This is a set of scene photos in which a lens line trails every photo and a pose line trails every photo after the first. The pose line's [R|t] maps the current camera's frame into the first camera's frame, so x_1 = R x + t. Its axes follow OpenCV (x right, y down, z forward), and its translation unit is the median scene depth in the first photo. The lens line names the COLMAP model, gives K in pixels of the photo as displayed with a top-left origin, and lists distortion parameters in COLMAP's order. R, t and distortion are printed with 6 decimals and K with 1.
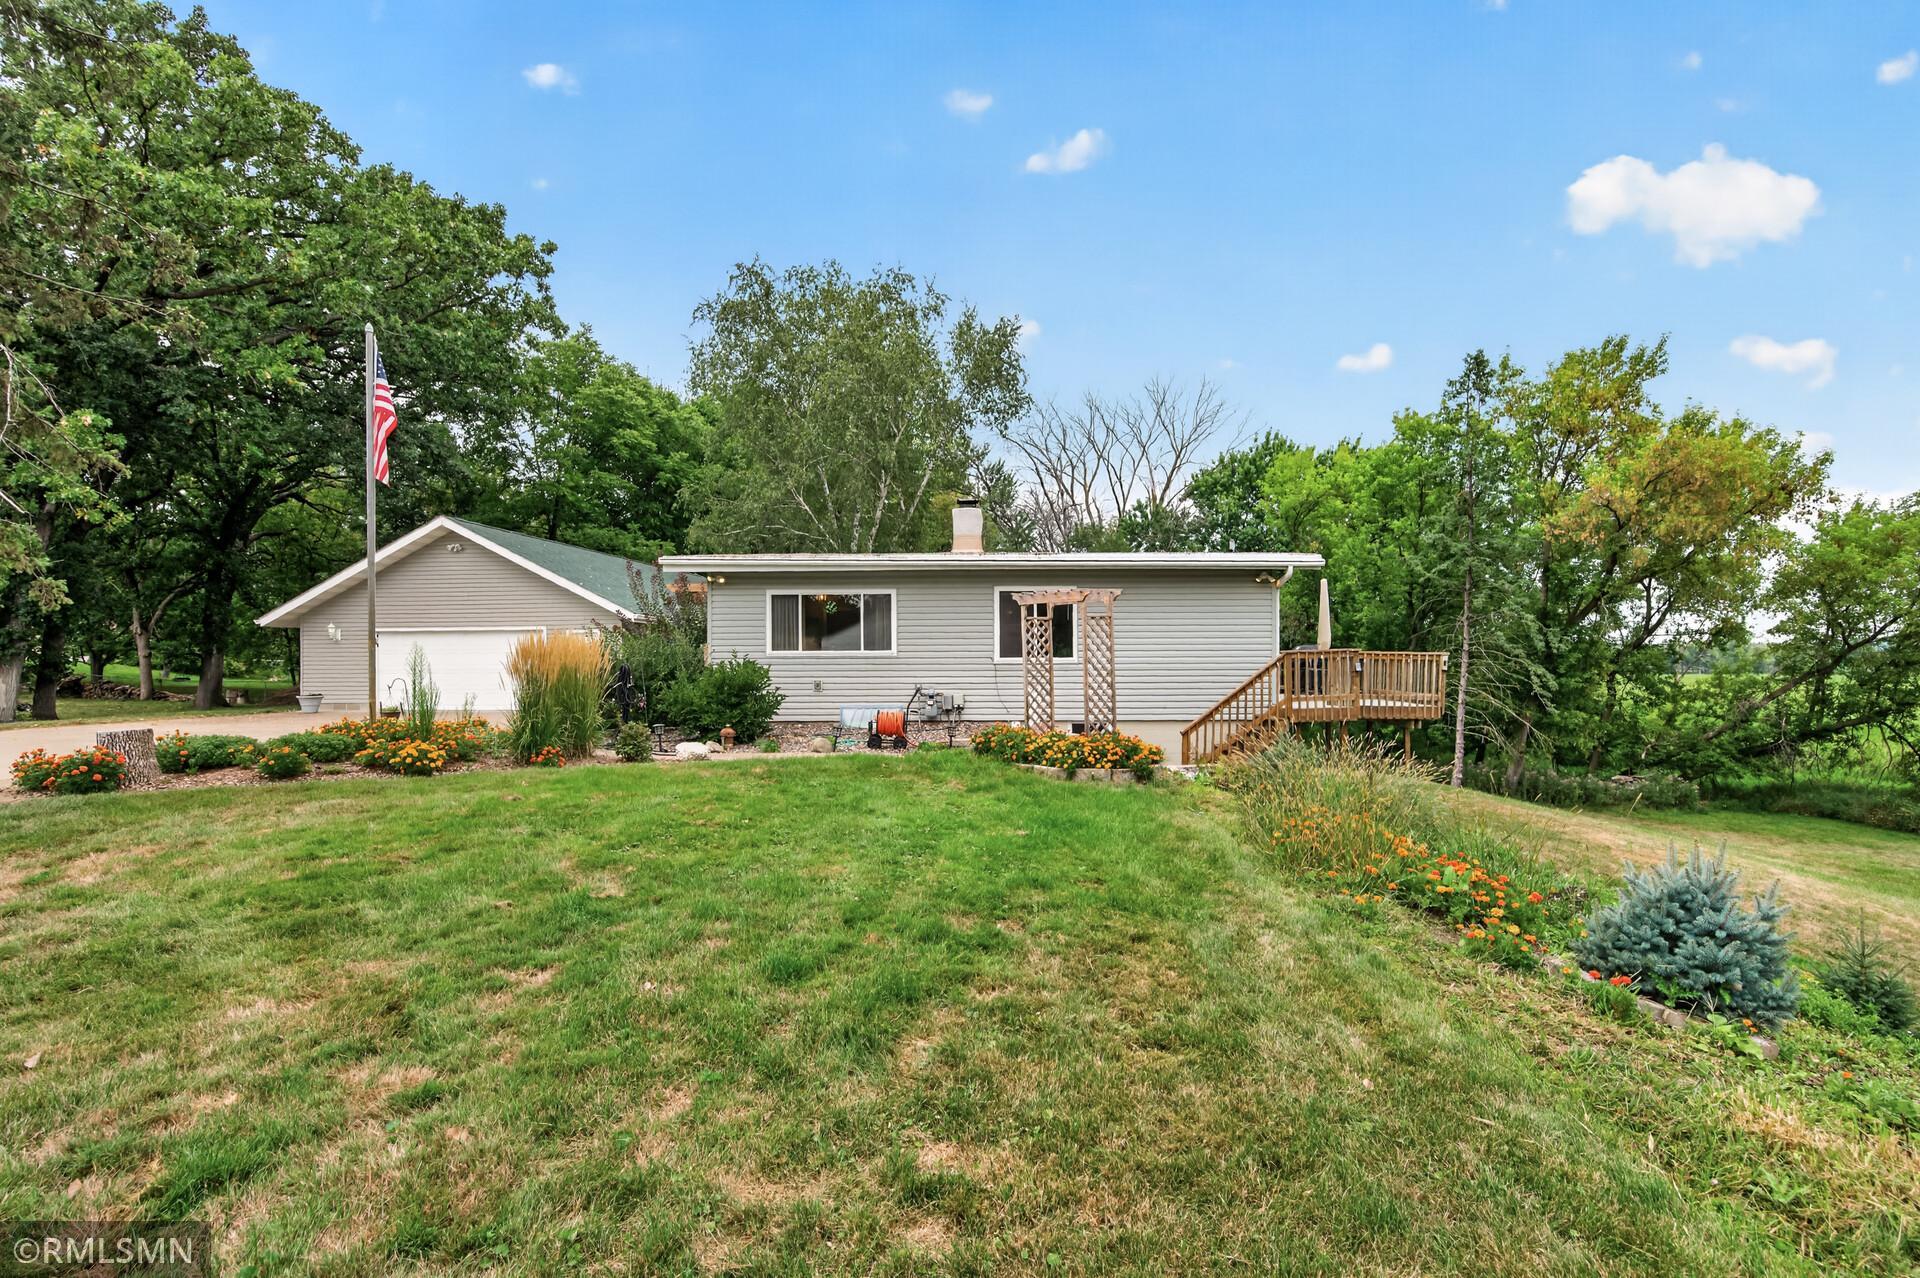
lens RADIAL K [[874.7, 0, 960.2], [0, 874.7, 664.7], [0, 0, 1]] dist [0.008819, -0.000229]
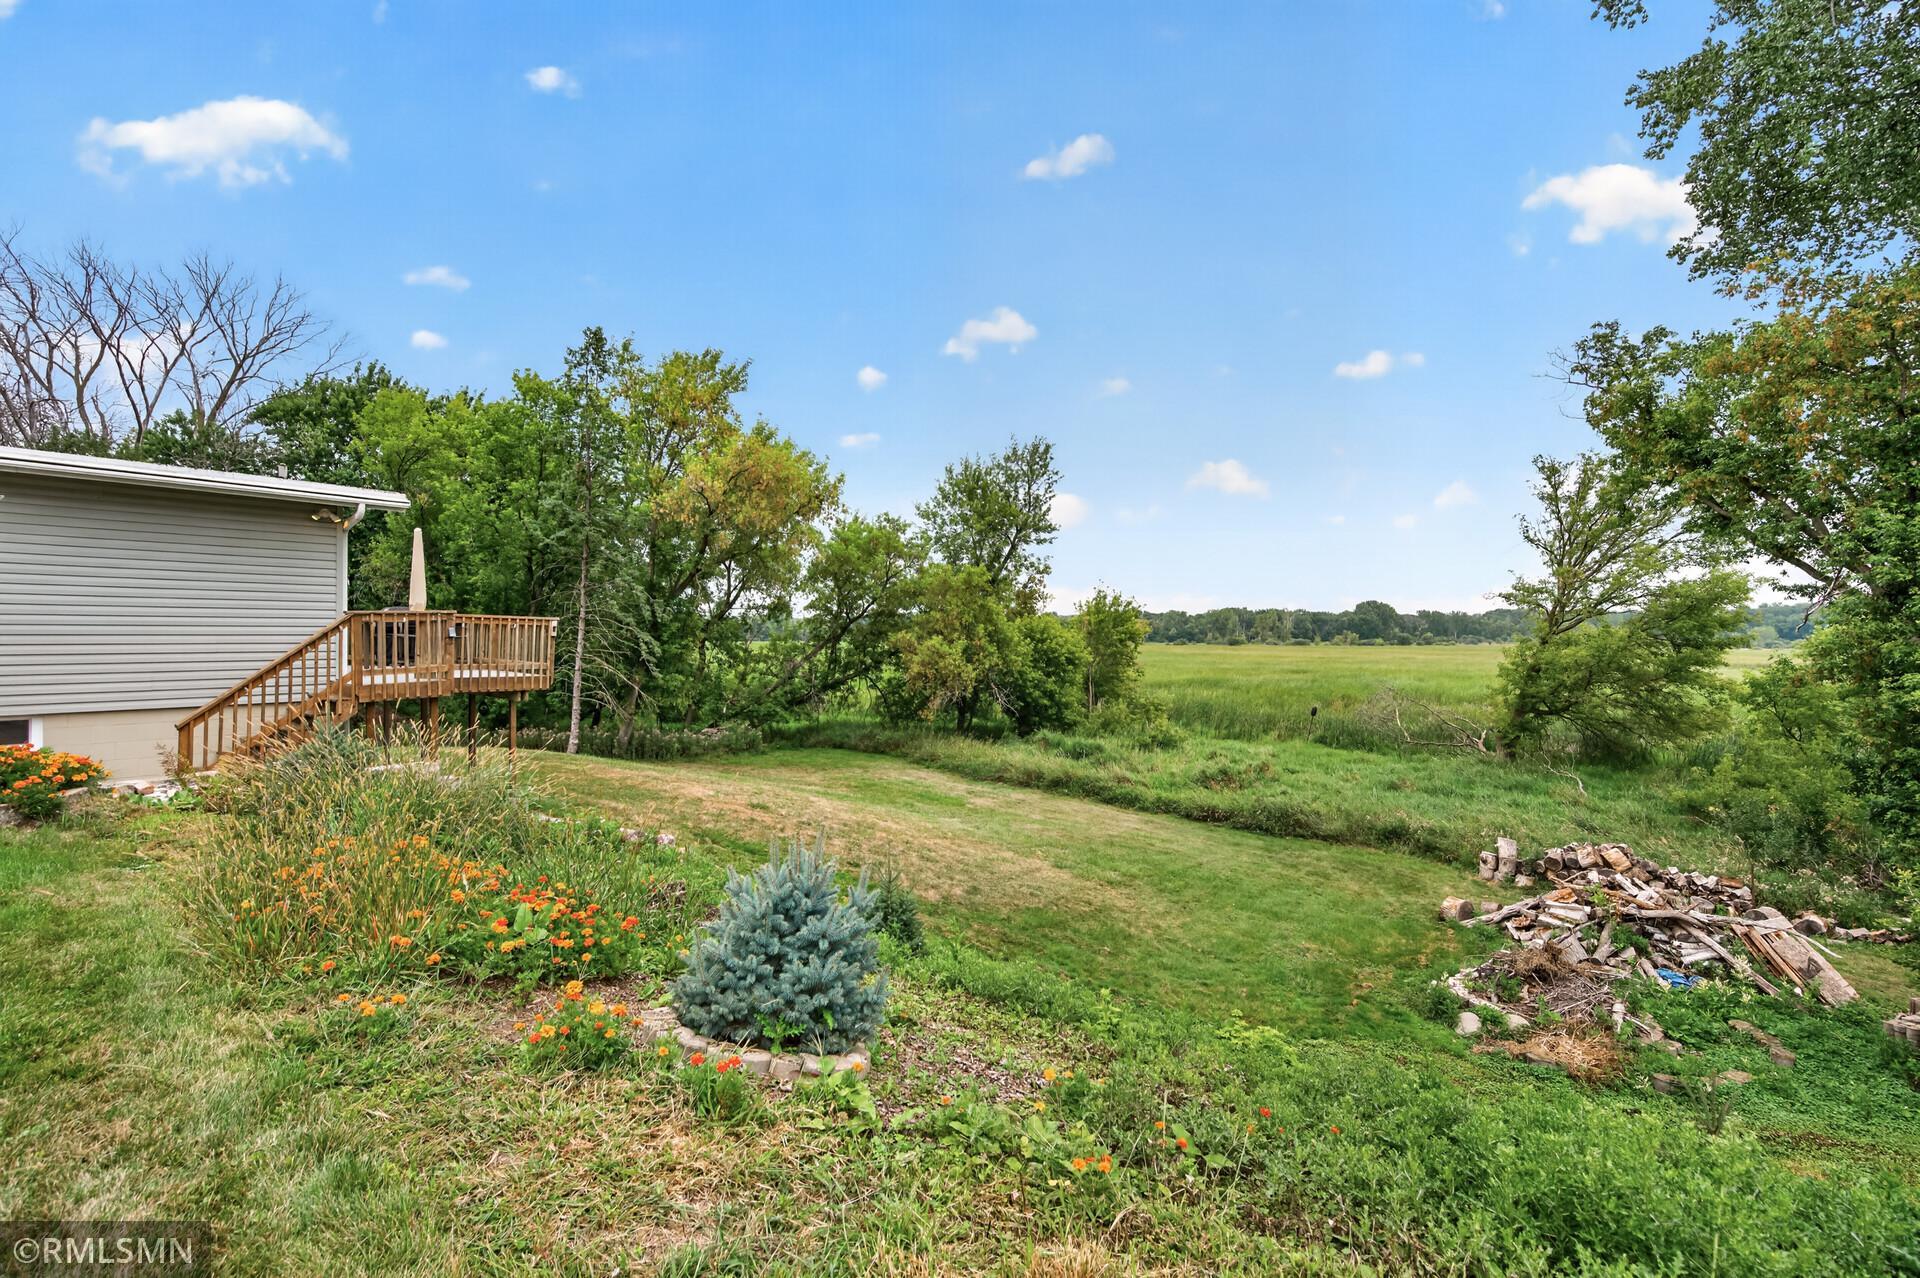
lens RADIAL K [[773.9, 0, 971.9], [0, 773.9, 632.6], [0, 0, 1]] dist [-0.003119, -0.000110]
pose [[0.559015, 0.009082, 0.829108, 0.100653], [-0.007694, 0.999954, -0.005766, 0.002805], [-0.829122, -0.003156, 0.559059, 0.145295]]
